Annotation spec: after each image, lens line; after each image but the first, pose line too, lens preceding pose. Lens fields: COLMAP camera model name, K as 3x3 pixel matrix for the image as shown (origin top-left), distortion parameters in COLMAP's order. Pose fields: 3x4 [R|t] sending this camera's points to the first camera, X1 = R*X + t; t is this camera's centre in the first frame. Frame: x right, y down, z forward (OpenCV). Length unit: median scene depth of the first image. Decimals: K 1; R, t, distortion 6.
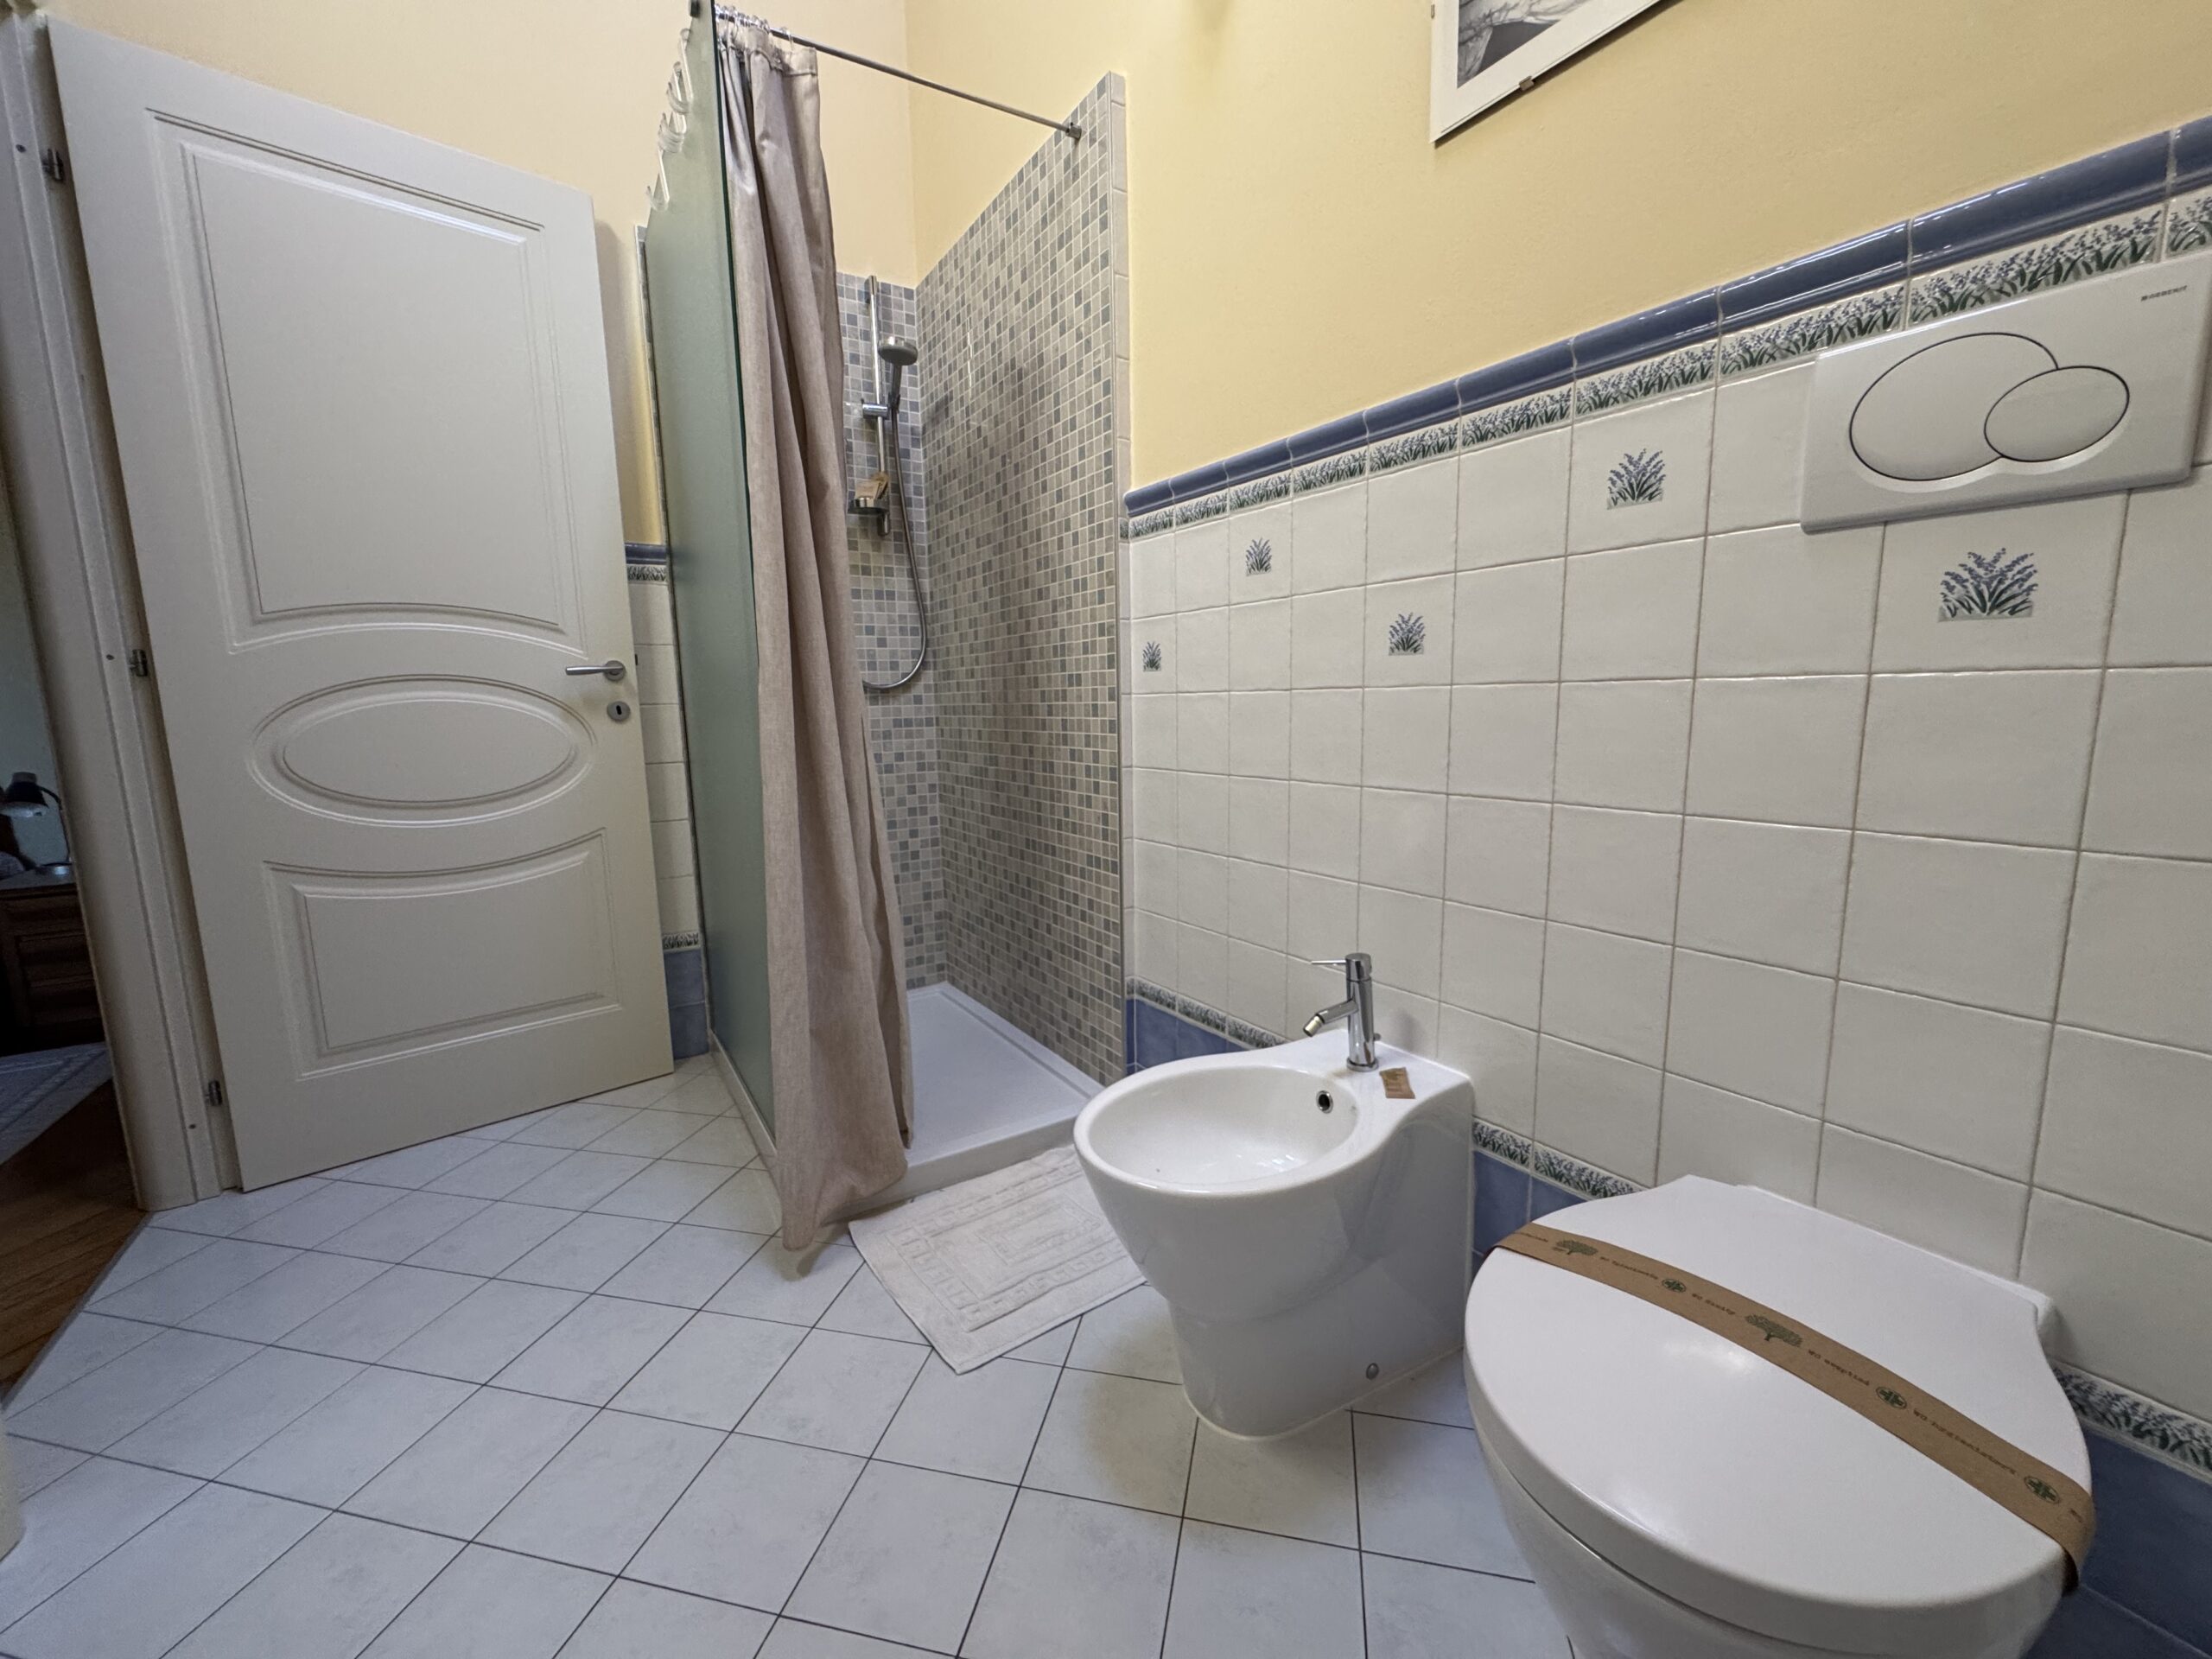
lens RADIAL K [[887.3, 0, 1113.7], [0, 887.3, 812.6], [0, 0, 1]] dist [-0.003650, -0.000020]
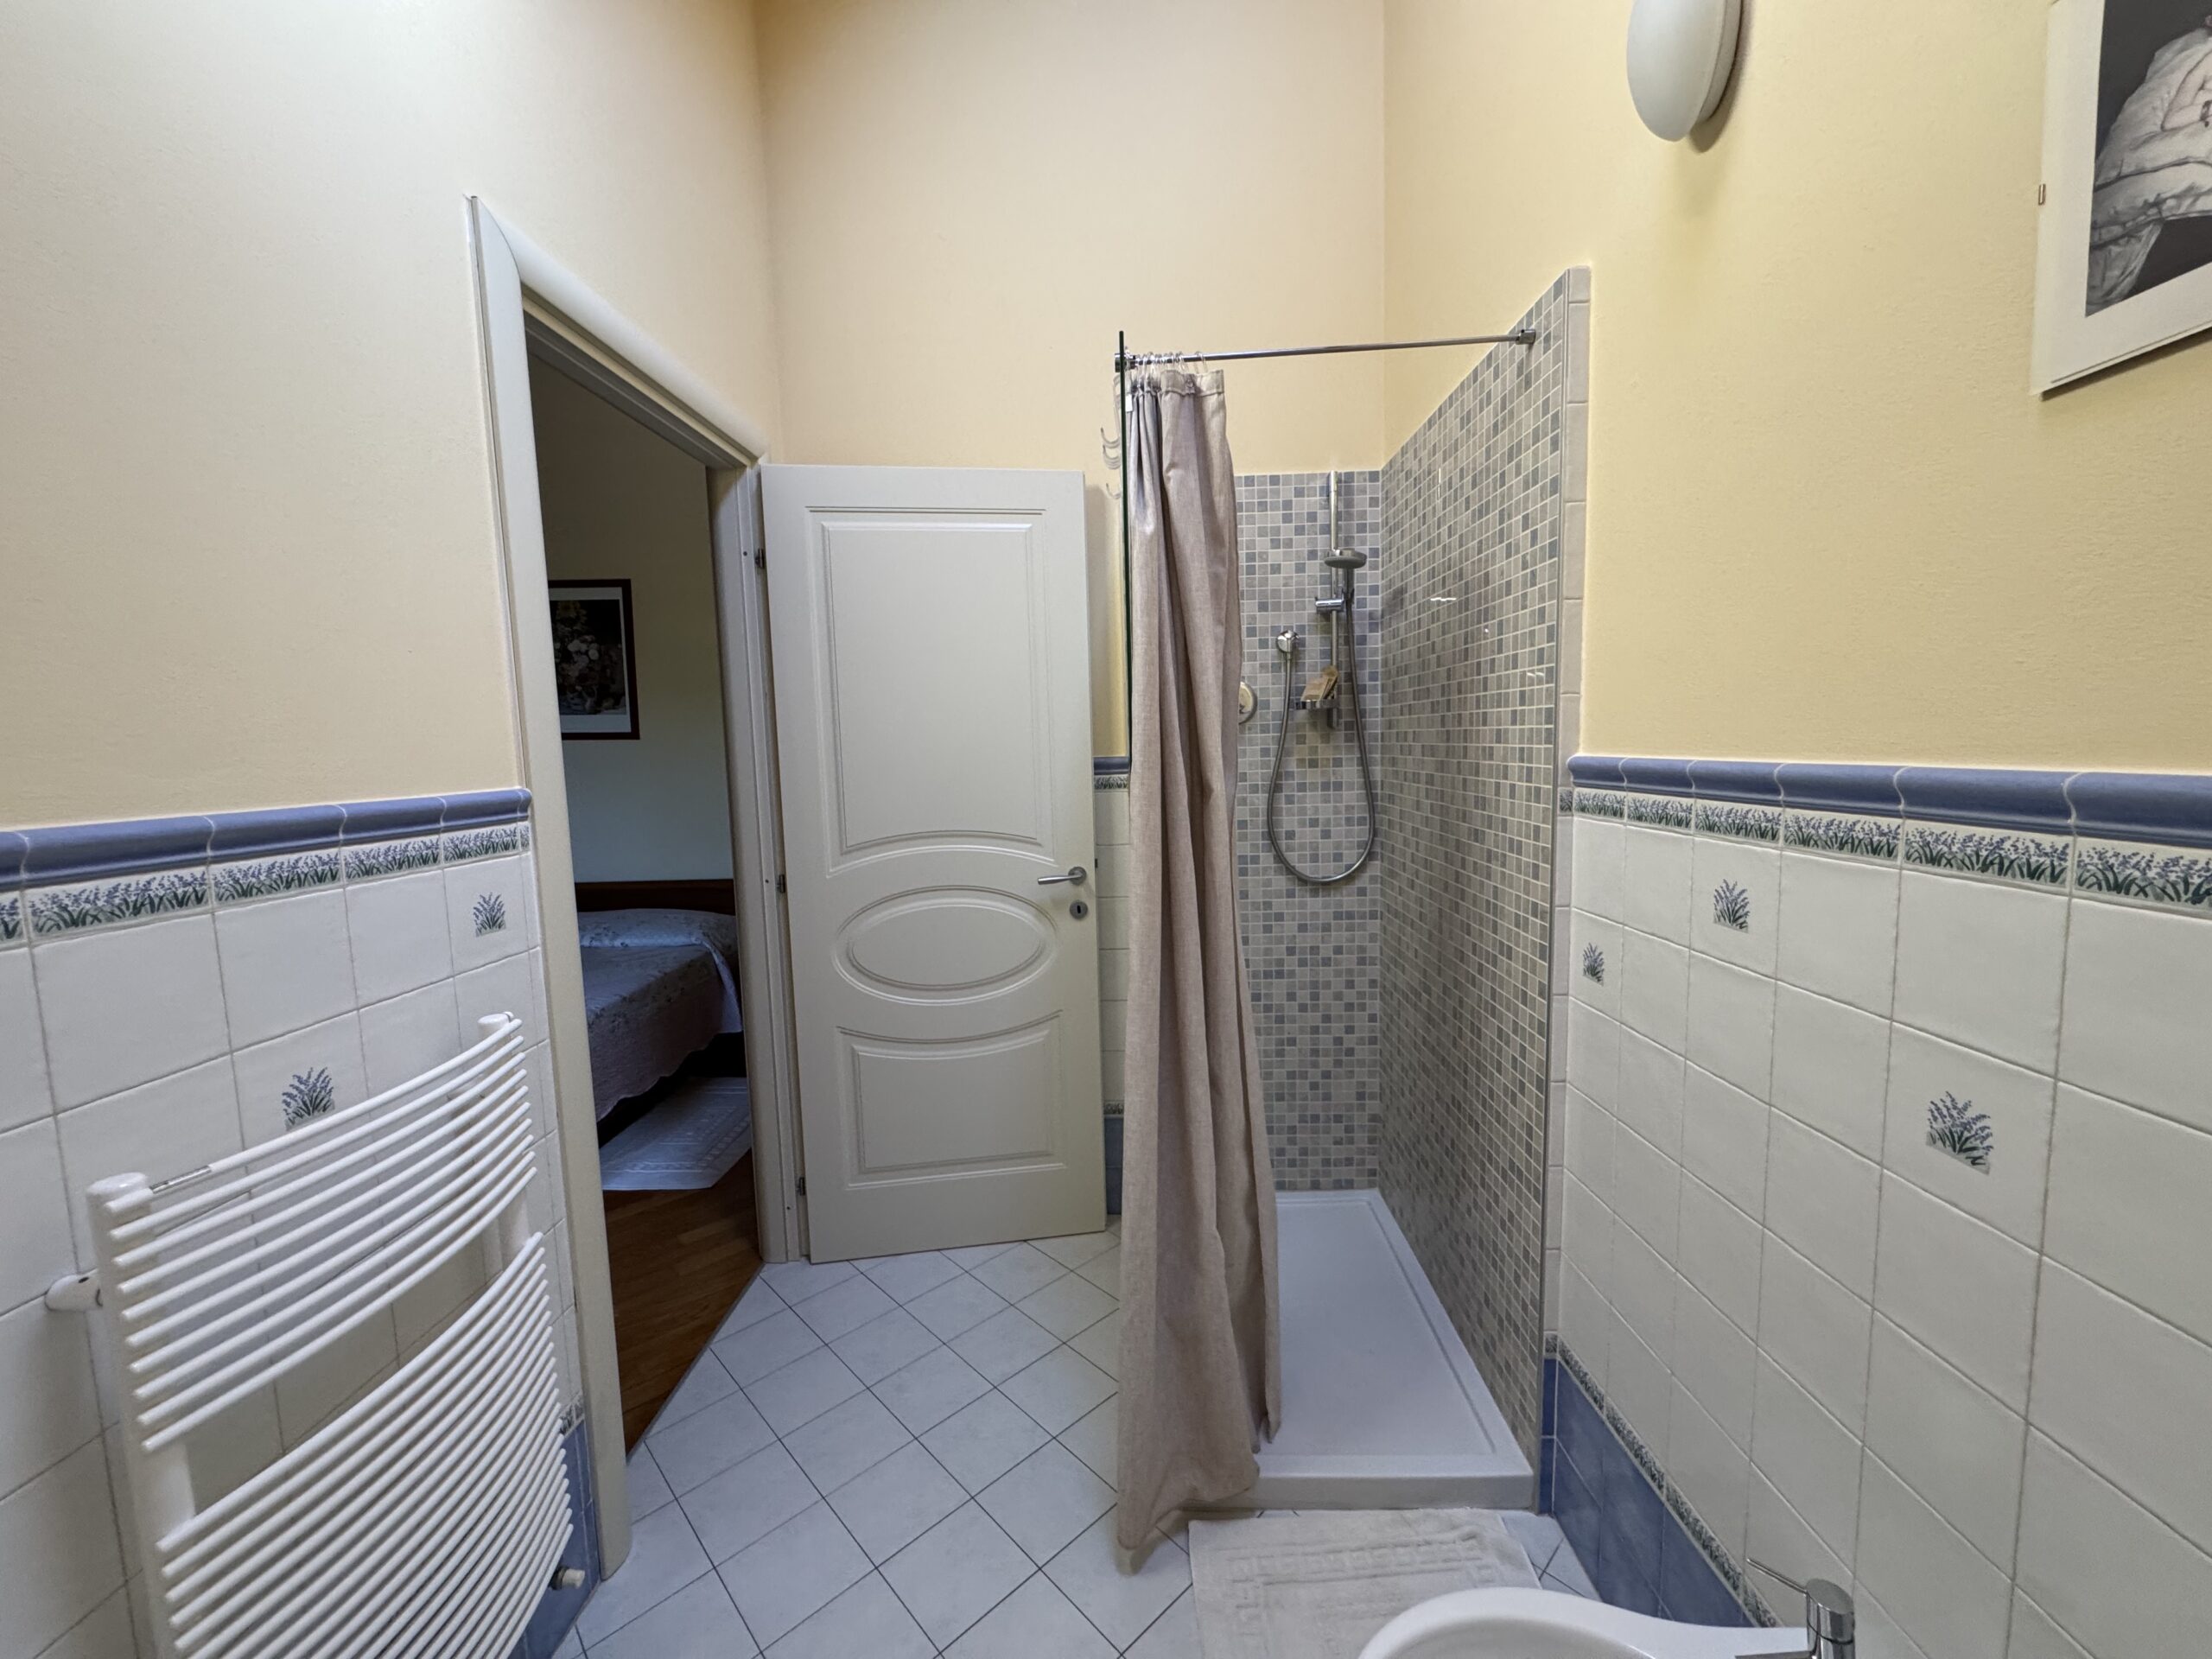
lens RADIAL K [[887.3, 0, 1107.2], [0, 887.3, 813.3], [0, 0, 1]] dist [-0.003650, -0.000020]
pose [[0.825807, 0.051277, -0.561617, 0.124265], [-0.067433, 0.997691, -0.008061, -0.278460], [0.559907, 0.044528, 0.827358, 0.089371]]
